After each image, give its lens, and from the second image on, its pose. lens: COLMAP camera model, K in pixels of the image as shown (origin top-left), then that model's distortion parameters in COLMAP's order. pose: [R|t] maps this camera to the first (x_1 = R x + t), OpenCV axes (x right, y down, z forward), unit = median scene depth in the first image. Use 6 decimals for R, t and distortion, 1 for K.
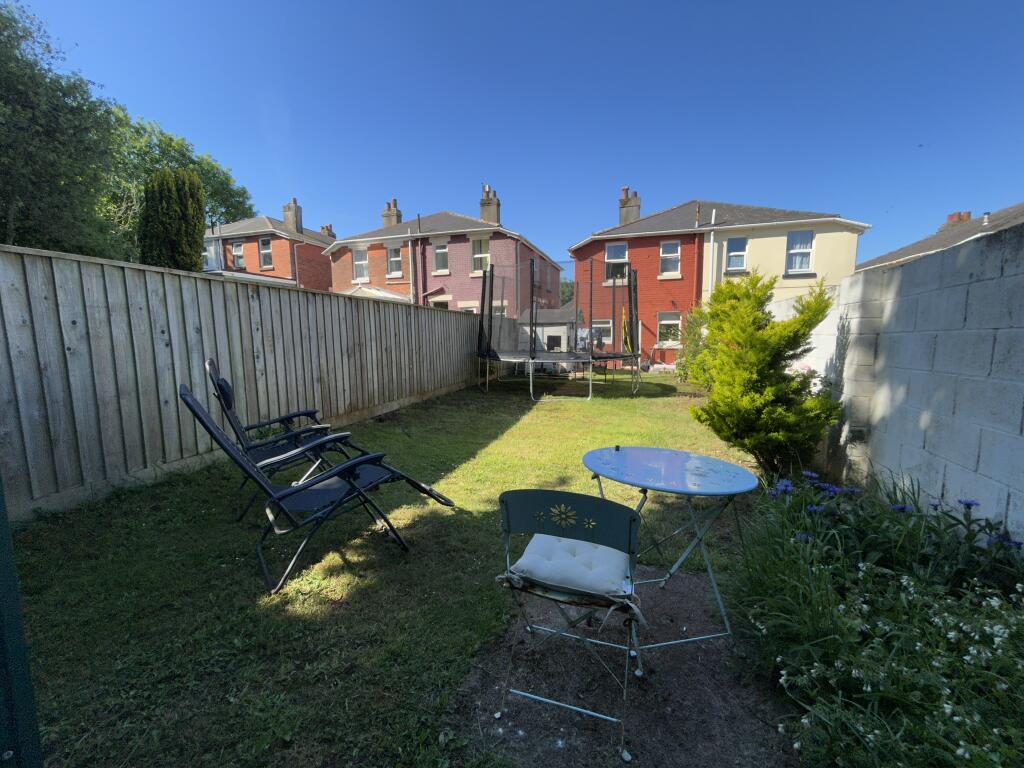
lens RADIAL K [[414.7, 0, 535.4], [0, 414.7, 384.4], [0, 0, 1]] dist [-0.000829, 0.000476]
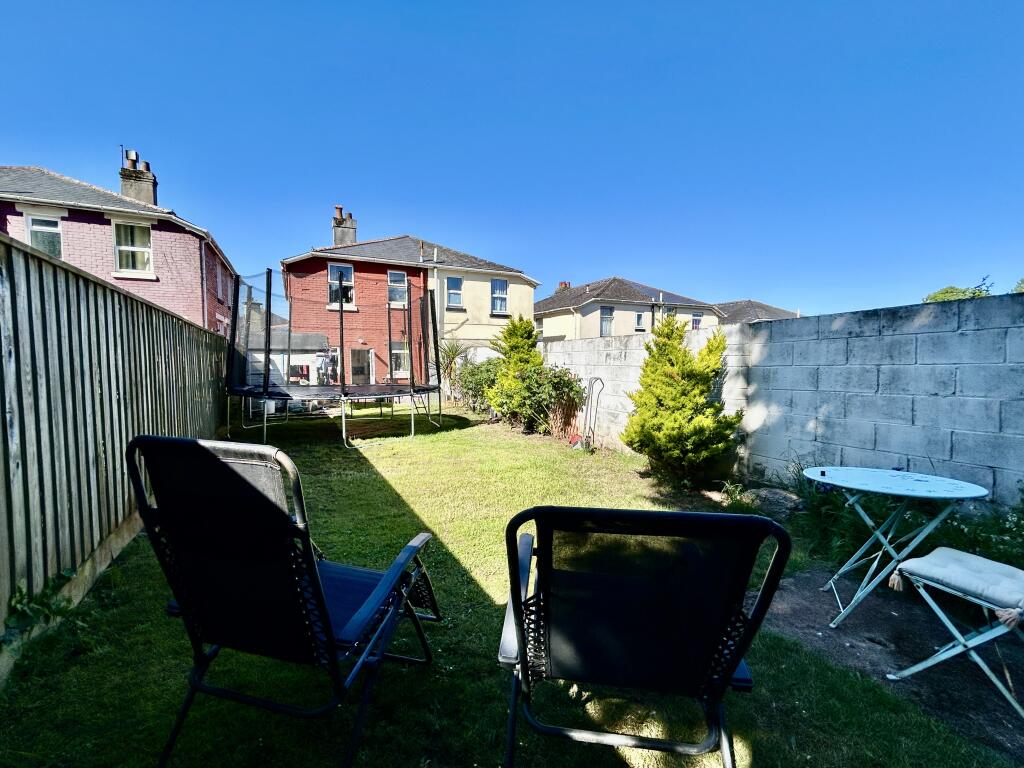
lens RADIAL K [[414.7, 0, 514.0], [0, 414.7, 383.8], [0, 0, 1]] dist [-0.000829, 0.000476]
pose [[0.733607, -0.029051, 0.678953, -0.155282], [0.076891, 0.996218, -0.040455, -0.013615], [-0.675210, 0.081884, 0.733066, 0.100692]]
